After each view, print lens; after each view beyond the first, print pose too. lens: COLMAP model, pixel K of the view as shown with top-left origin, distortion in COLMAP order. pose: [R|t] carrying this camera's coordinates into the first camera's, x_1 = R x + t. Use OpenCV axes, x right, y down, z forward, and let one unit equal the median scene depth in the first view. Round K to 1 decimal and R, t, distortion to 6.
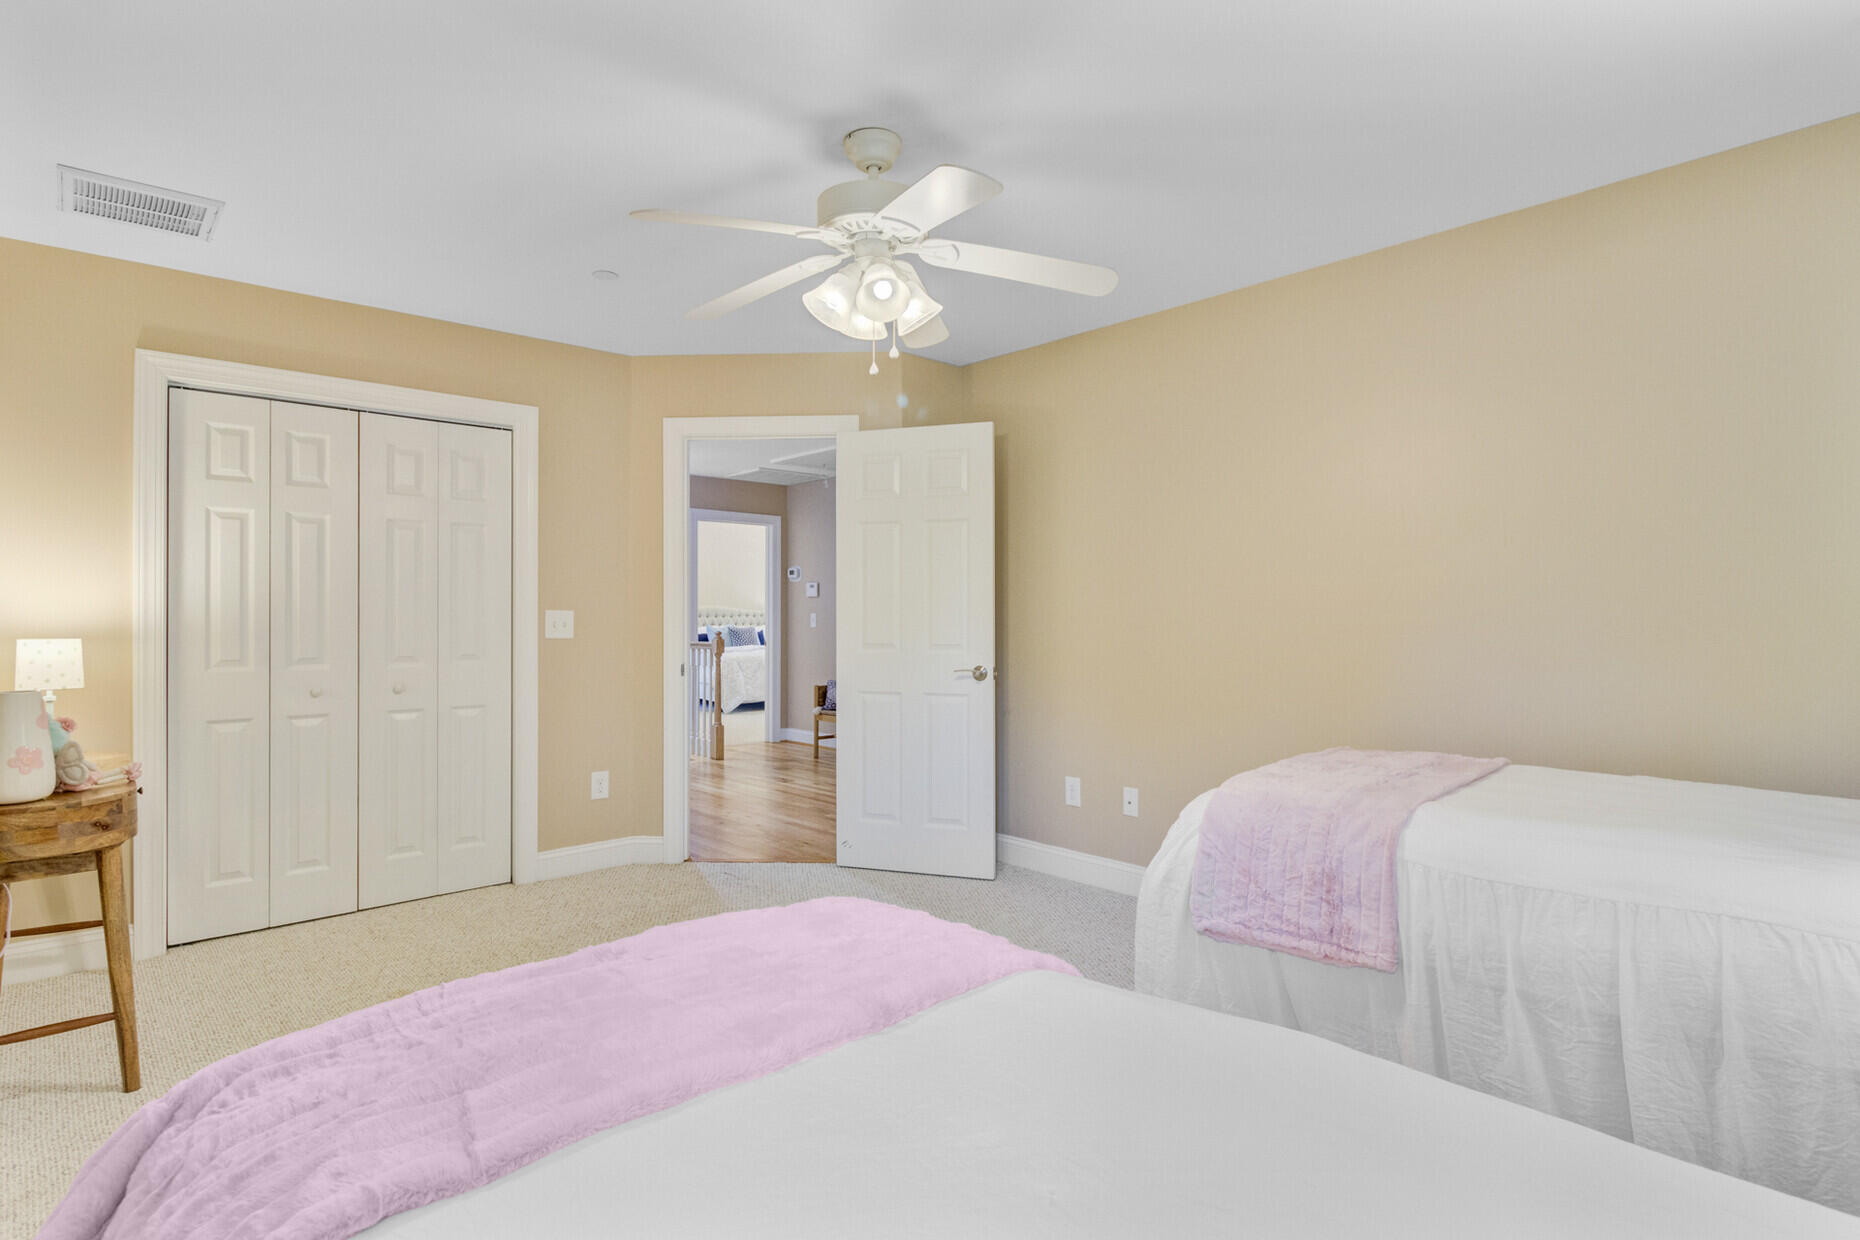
lens RADIAL K [[905.6, 0, 929.1], [0, 905.6, 625.5], [0, 0, 1]] dist [0.026983, 0.000526]
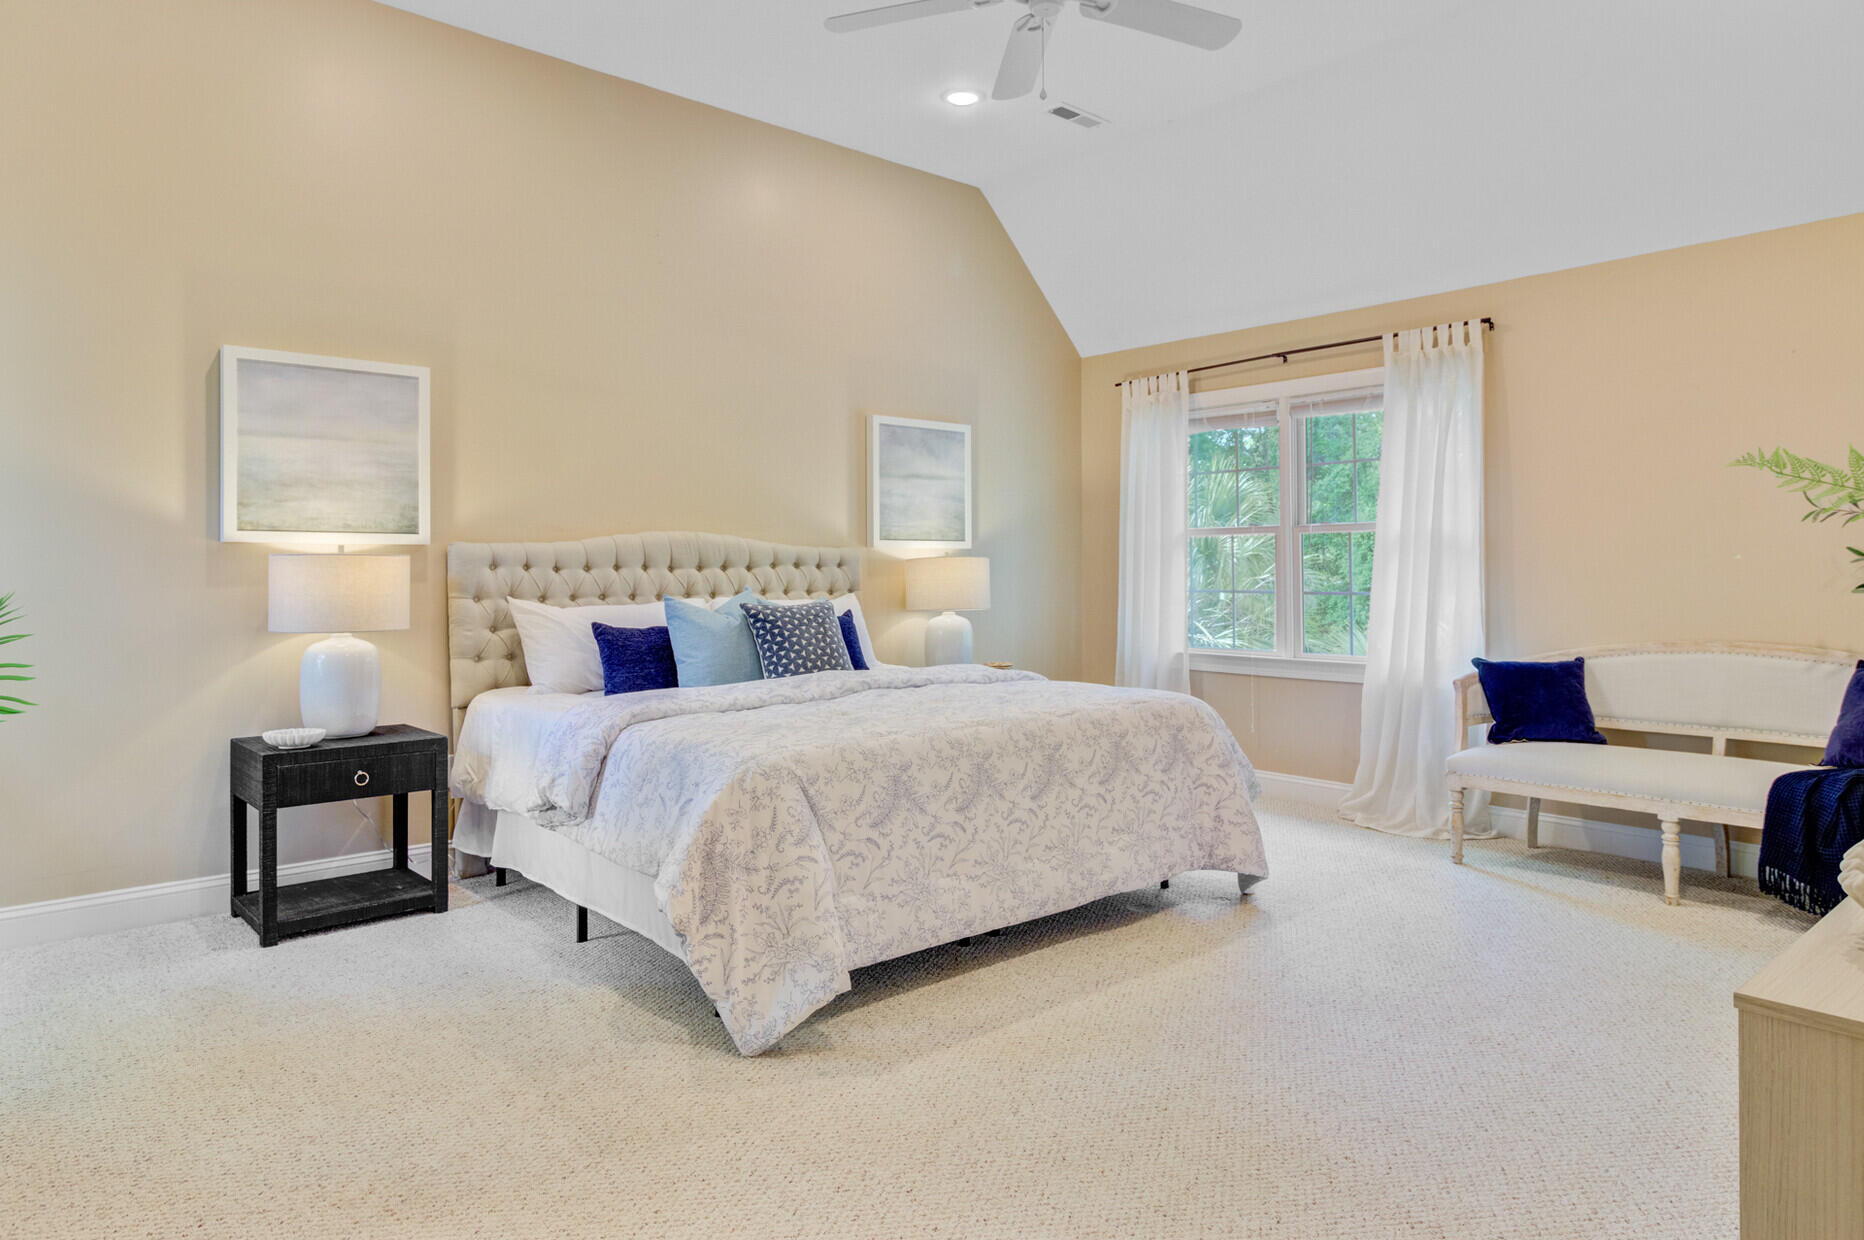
lens RADIAL K [[1125.6, 0, 944.3], [0, 1125.6, 608.4], [0, 0, 1]] dist [0.022964, -0.000641]
pose [[0.999772, -0.002431, -0.021207, -0.229956], [0.002922, 0.999728, 0.023149, -0.007371], [0.021145, -0.023205, 0.999507, 0.989047]]
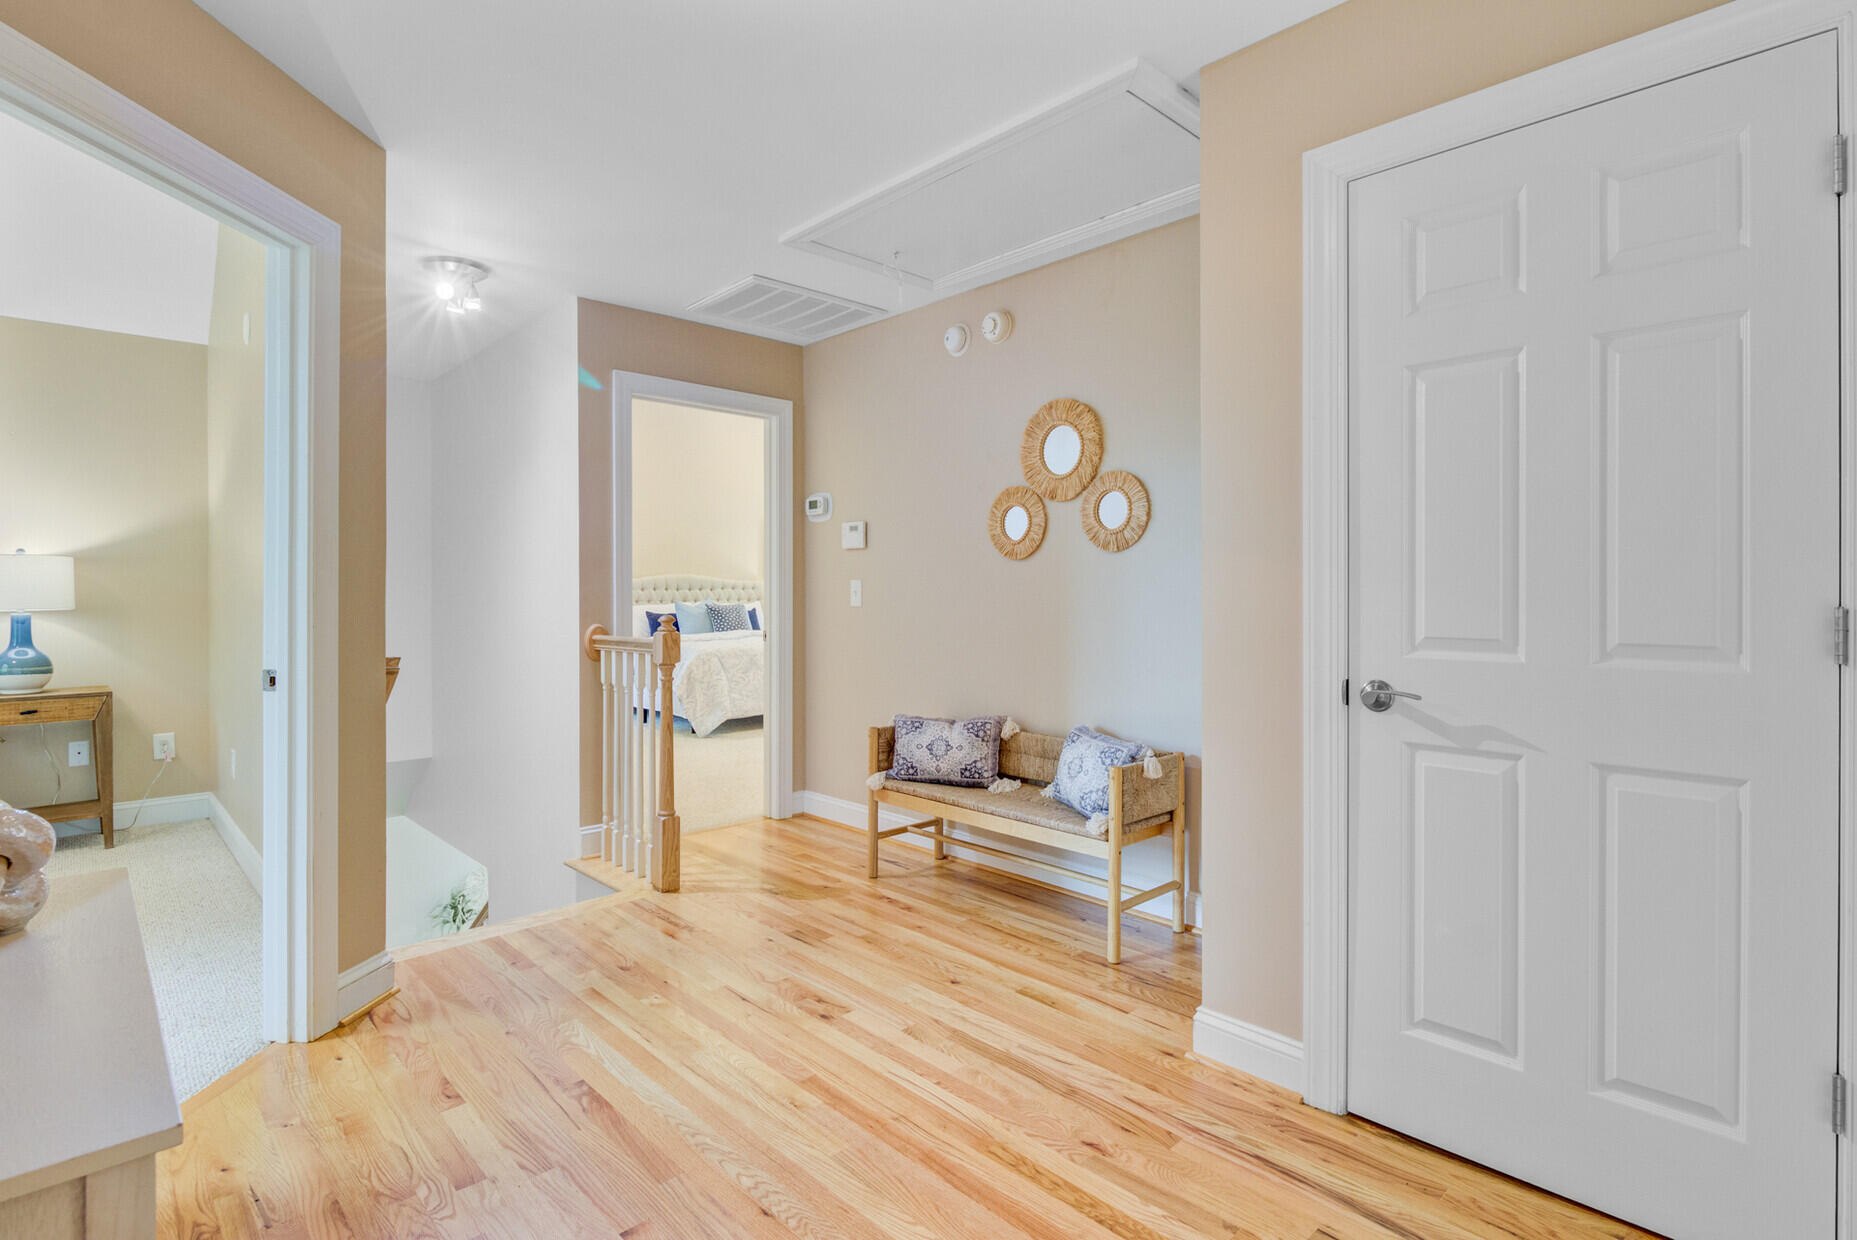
lens RADIAL K [[904.1, 0, 933.5], [0, 904.1, 608.4], [0, 0, 1]] dist [0.026983, 0.000526]
pose [[0.999868, -0.002634, 0.016006, -0.087363], [0.002488, 0.999955, 0.009125, -0.001416], [-0.016029, -0.009084, 0.999830, 0.452400]]
